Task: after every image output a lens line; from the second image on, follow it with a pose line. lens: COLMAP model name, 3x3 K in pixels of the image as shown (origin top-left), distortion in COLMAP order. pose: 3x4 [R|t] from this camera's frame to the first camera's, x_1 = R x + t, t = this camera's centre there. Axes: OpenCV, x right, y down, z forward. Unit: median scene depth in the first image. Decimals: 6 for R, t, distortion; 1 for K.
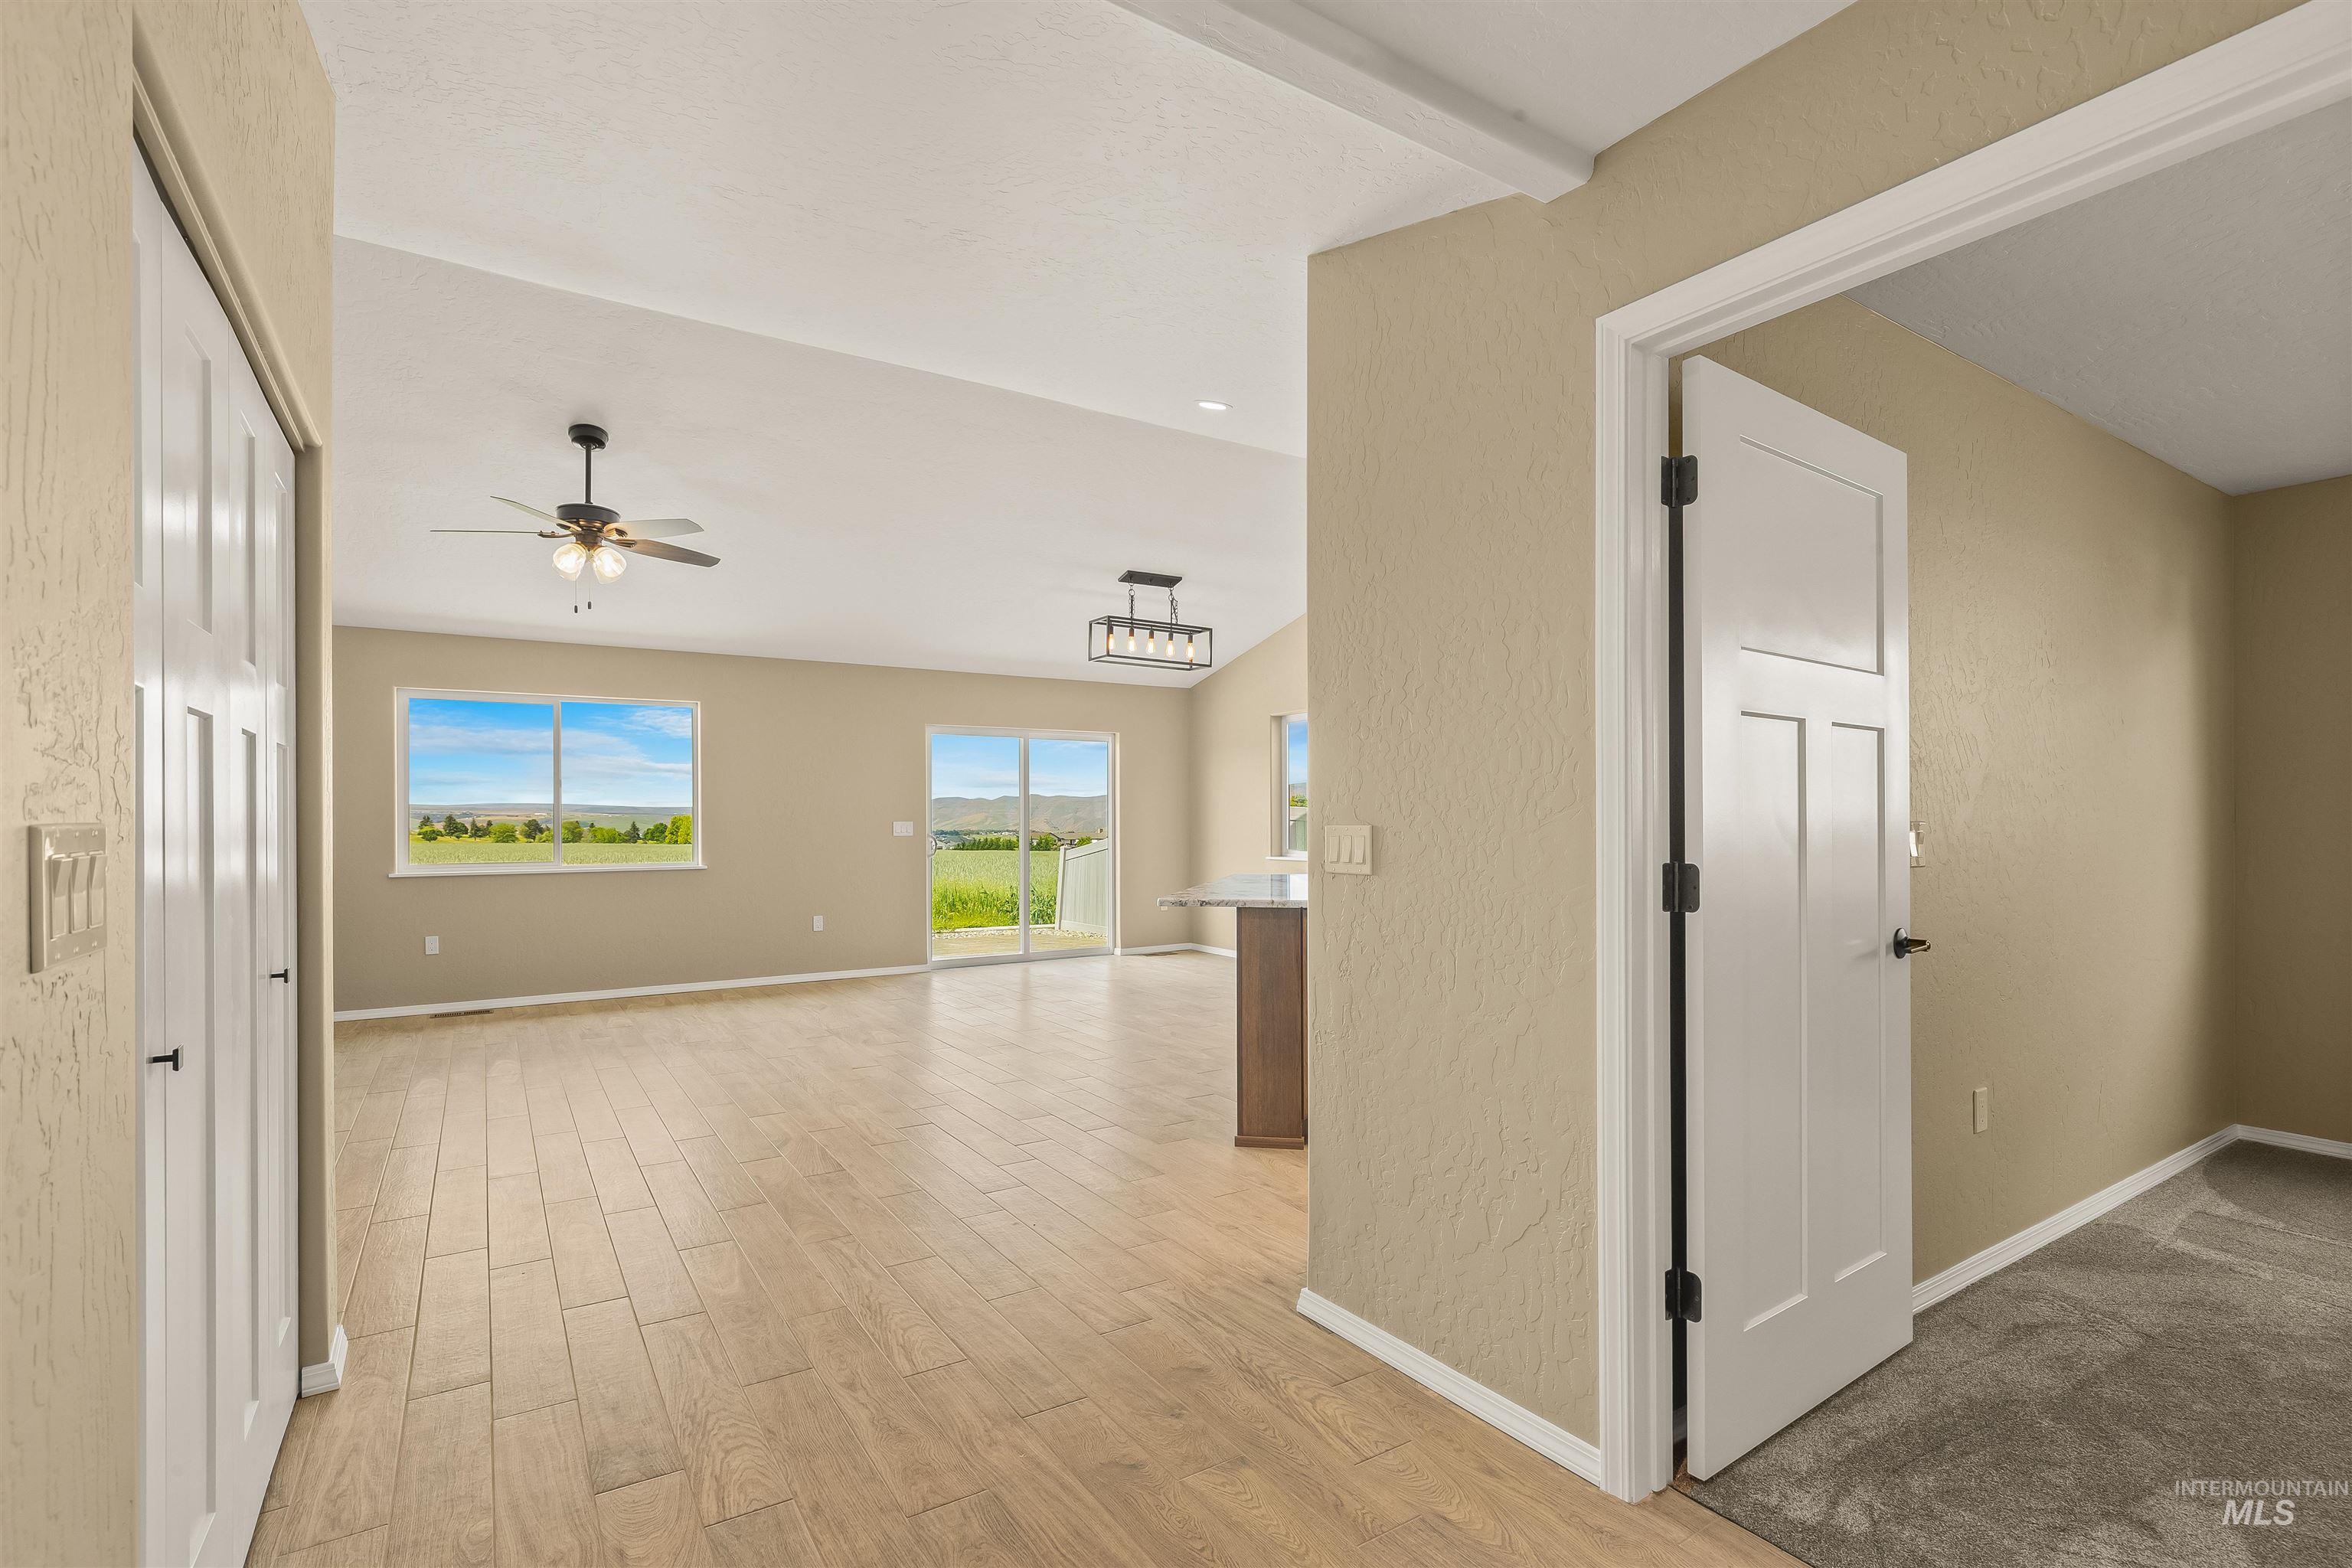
lens RADIAL K [[1072.9, 0, 1167.3], [0, 1072.9, 803.9], [0, 0, 1]] dist [-0.002355, 0.000597]
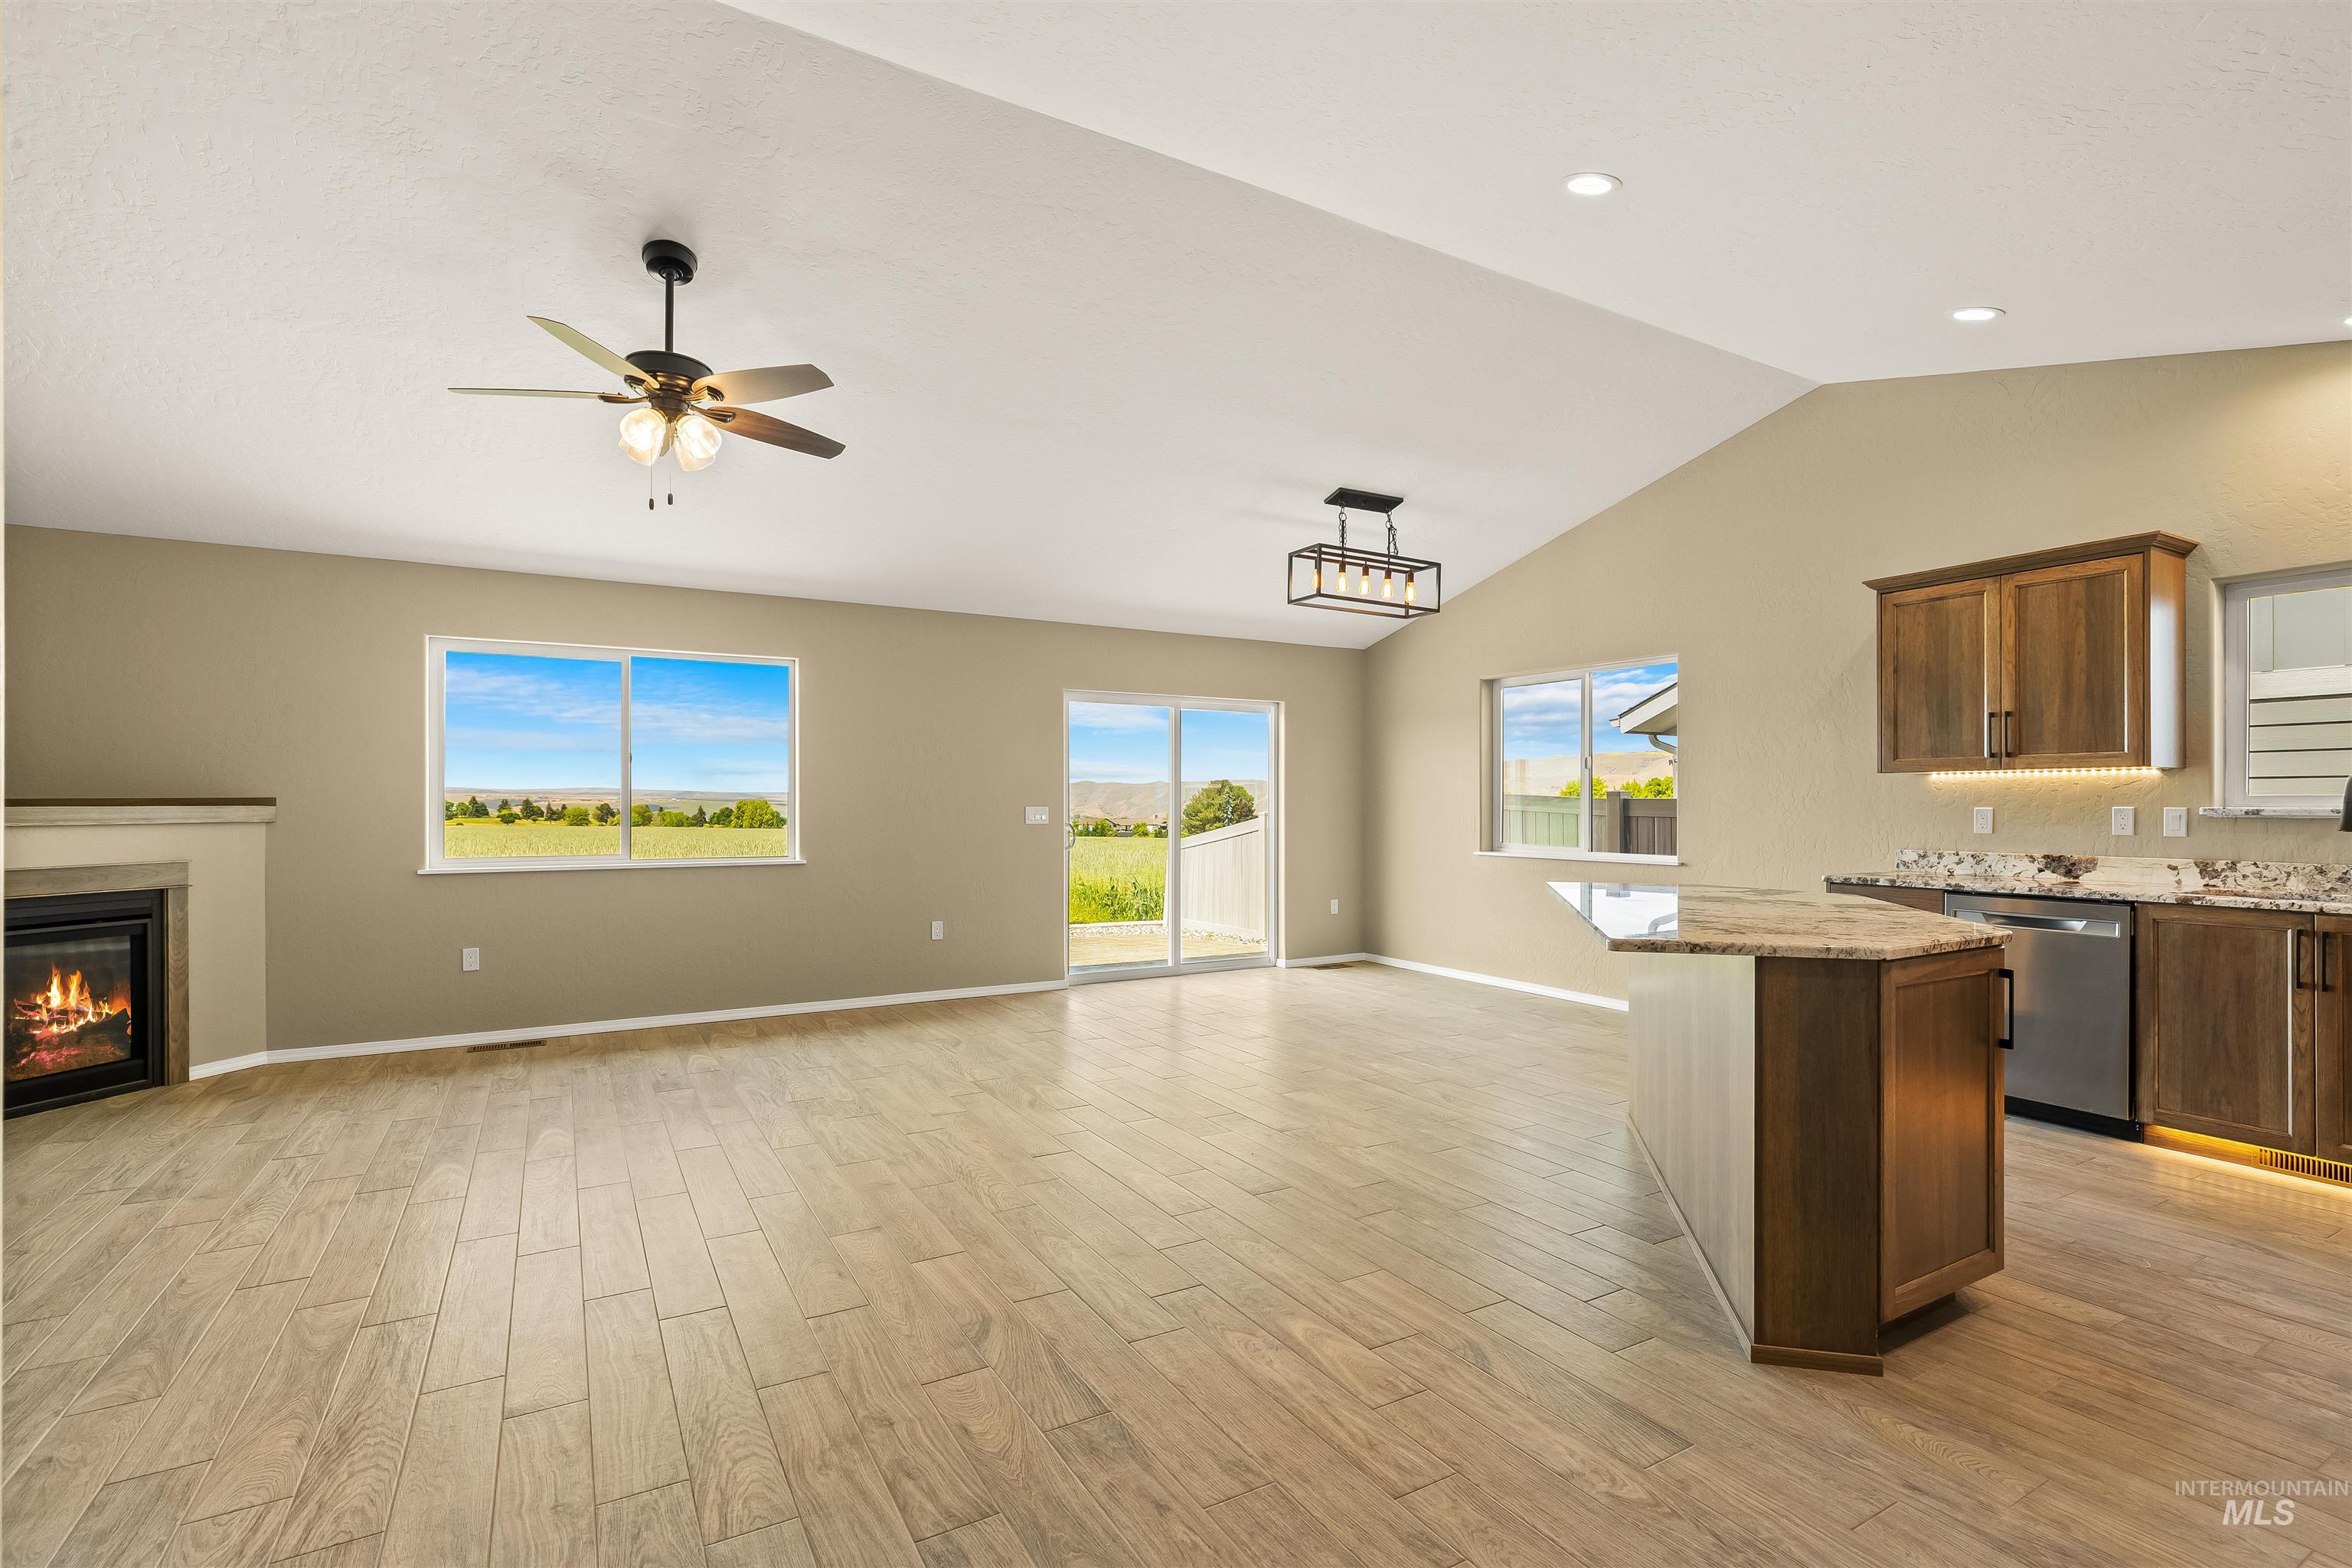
lens RADIAL K [[1072.9, 0, 1183.1], [0, 1072.9, 791.4], [0, 0, 1]] dist [-0.002355, 0.000597]
pose [[0.999210, 0.004364, -0.039491, -0.124781], [-0.004337, 0.999990, 0.000768, 0.004193], [0.039494, -0.000596, 0.999220, 0.222236]]
